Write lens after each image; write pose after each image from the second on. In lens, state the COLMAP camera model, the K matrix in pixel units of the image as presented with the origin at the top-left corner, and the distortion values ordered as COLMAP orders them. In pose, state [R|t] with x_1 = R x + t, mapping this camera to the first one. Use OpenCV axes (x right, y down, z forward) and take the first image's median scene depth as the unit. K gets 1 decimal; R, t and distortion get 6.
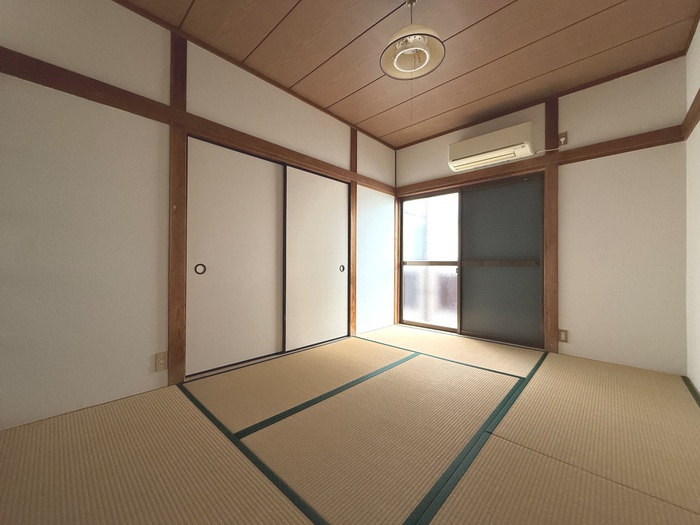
lens RADIAL K [[277.9, 0, 347.5], [0, 277.9, 263.0], [0, 0, 1]] dist [-0.002457, -0.000345]
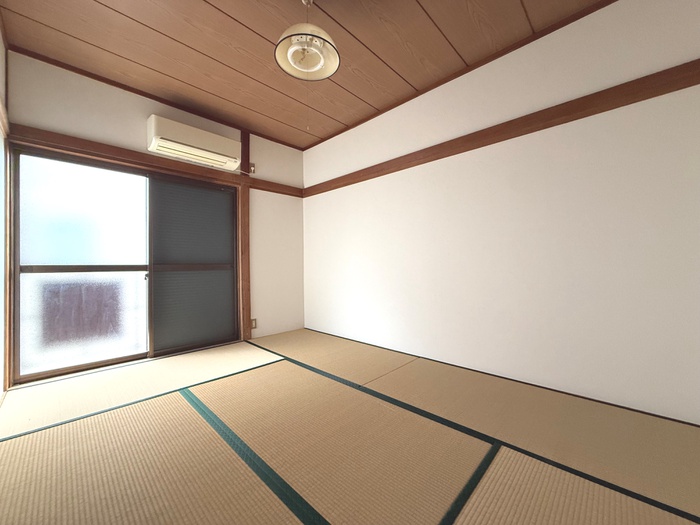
lens RADIAL K [[282.8, 0, 345.1], [0, 282.8, 263.1], [0, 0, 1]] dist [-0.003580, -0.000286]
pose [[0.008197, 0.001401, 0.999965, -0.476903], [0.005246, 0.999985, -0.001444, -0.009741], [-0.999953, 0.005258, 0.008190, 0.536361]]
